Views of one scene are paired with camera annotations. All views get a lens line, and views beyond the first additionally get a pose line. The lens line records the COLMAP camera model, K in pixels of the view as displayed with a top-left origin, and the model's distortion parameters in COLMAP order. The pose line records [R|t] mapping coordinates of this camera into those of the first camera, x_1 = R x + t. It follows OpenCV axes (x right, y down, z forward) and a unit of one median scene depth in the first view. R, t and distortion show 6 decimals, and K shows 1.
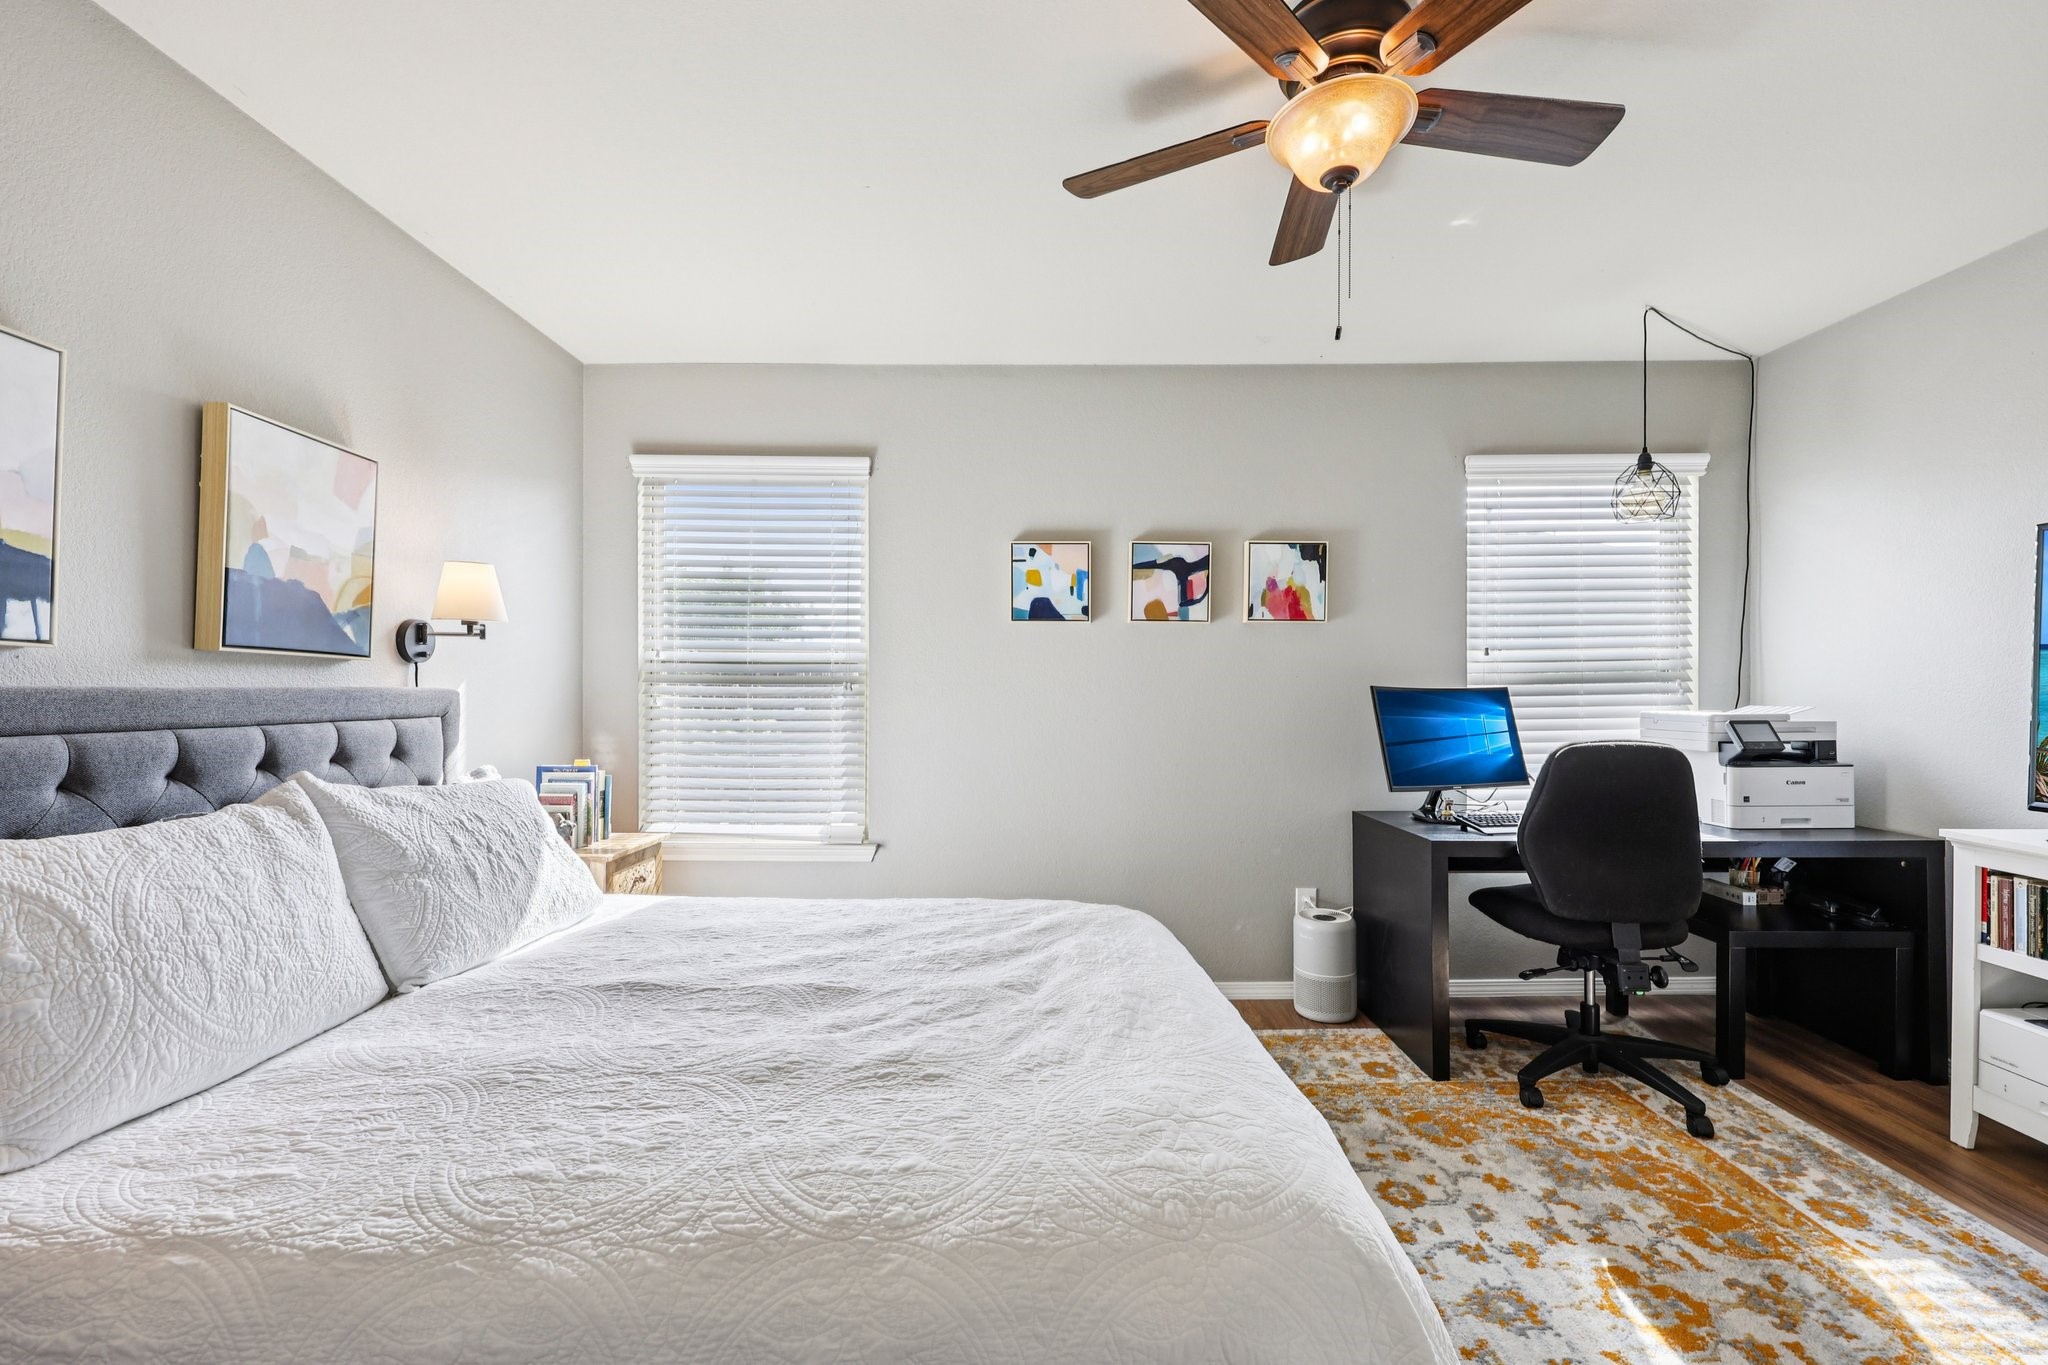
lens RADIAL K [[853.3, 0, 1026.5], [0, 853.3, 686.8], [0, 0, 1]] dist [0.003842, -0.000346]
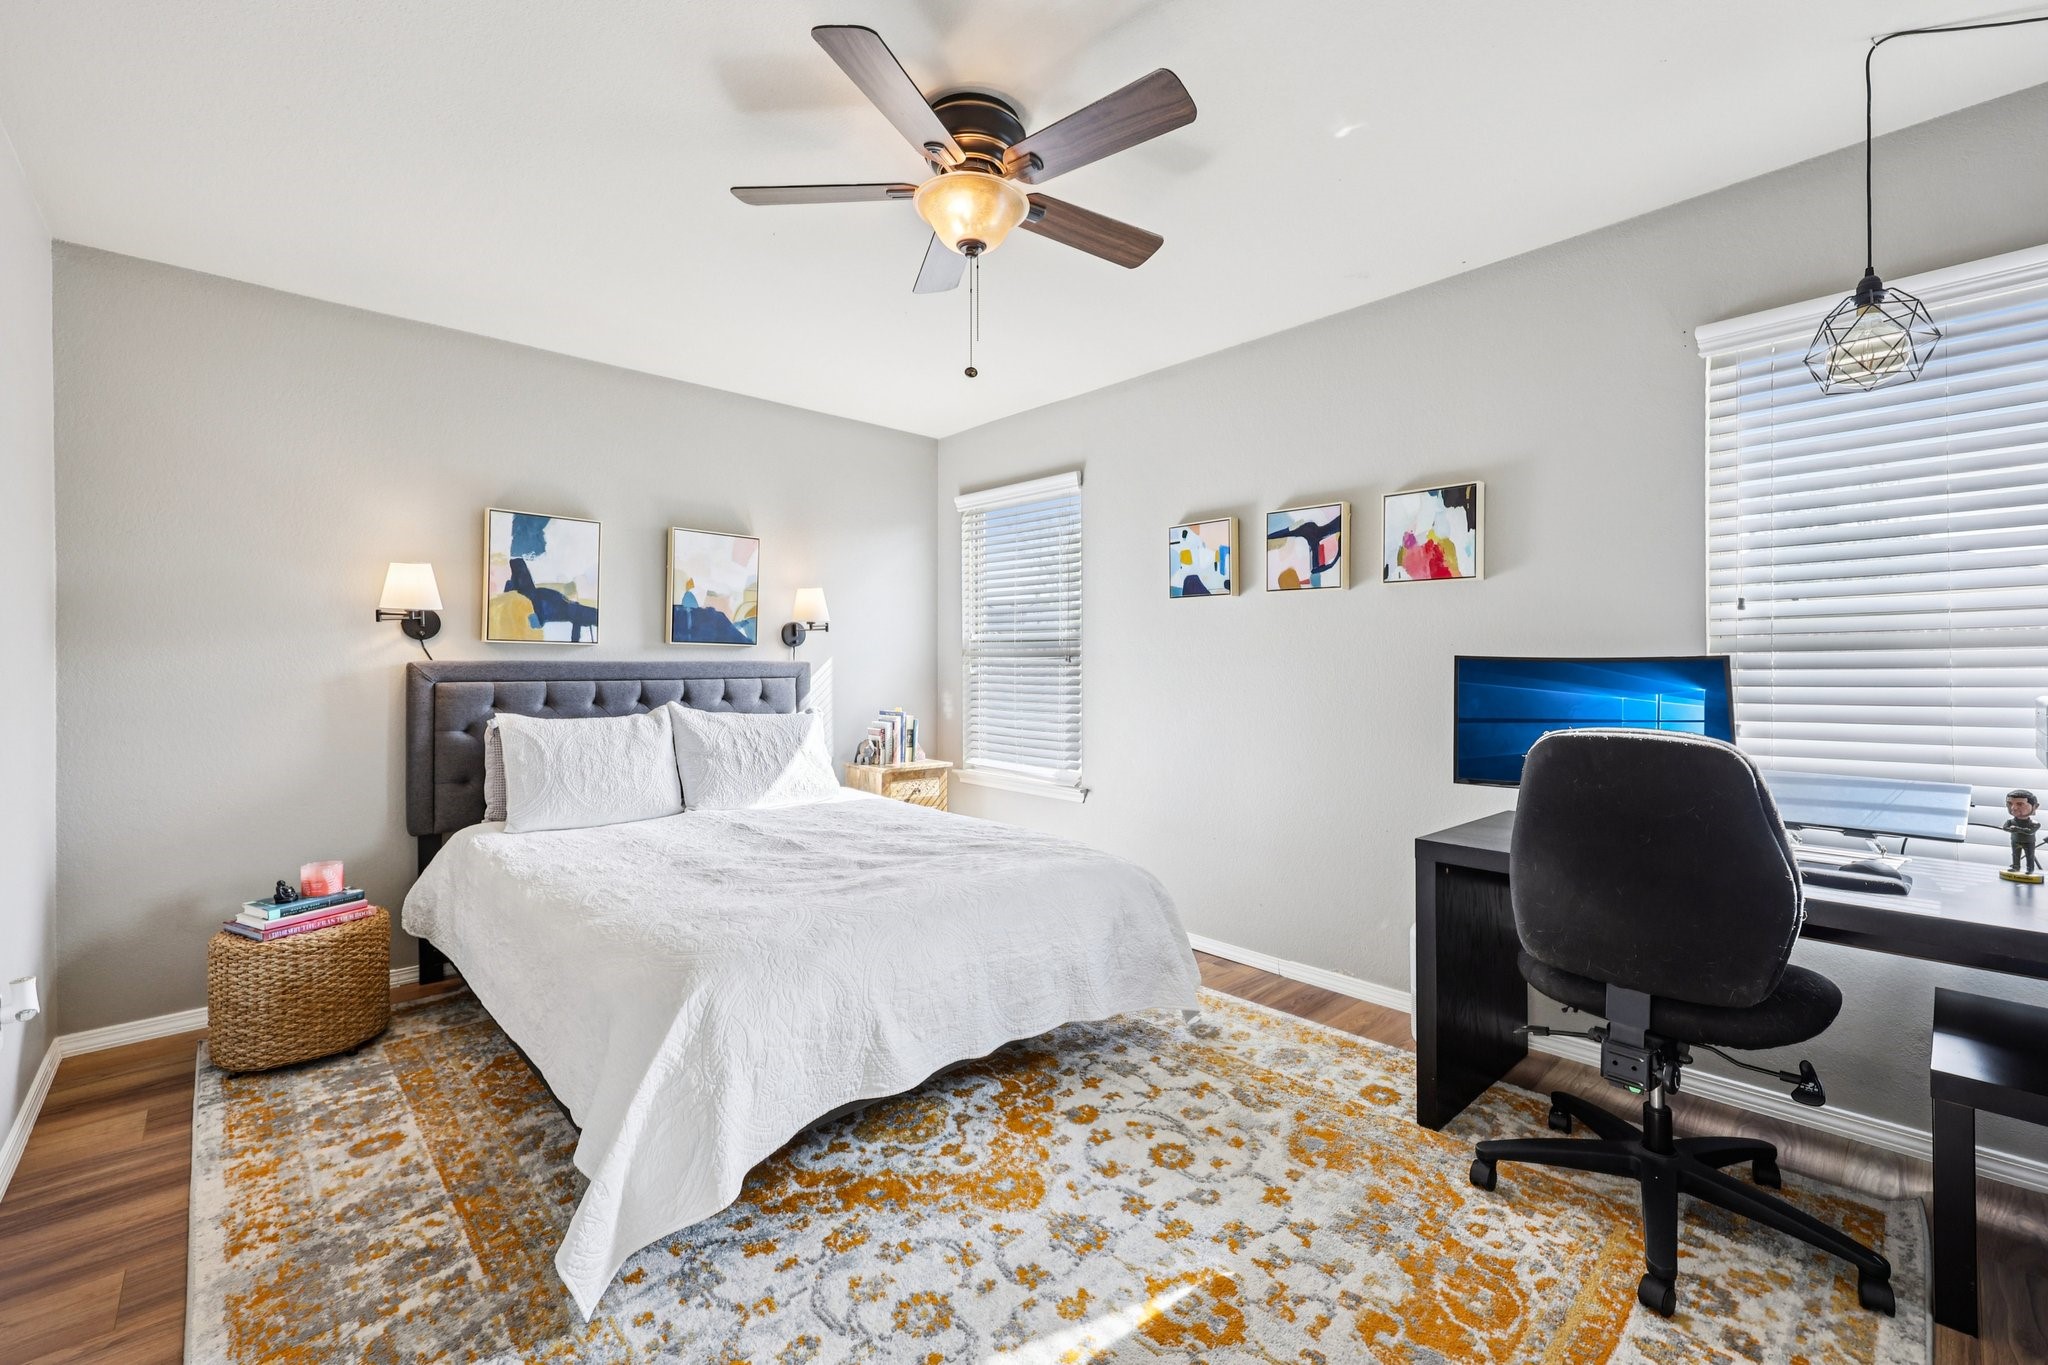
lens RADIAL K [[853.3, 0, 1006.7], [0, 853.3, 653.6], [0, 0, 1]] dist [0.003842, -0.000346]
pose [[0.673173, -0.008314, -0.739439, 0.838498], [0.005036, 0.999965, -0.006658, 0.000267], [0.739468, 0.000758, 0.673191, 0.132898]]
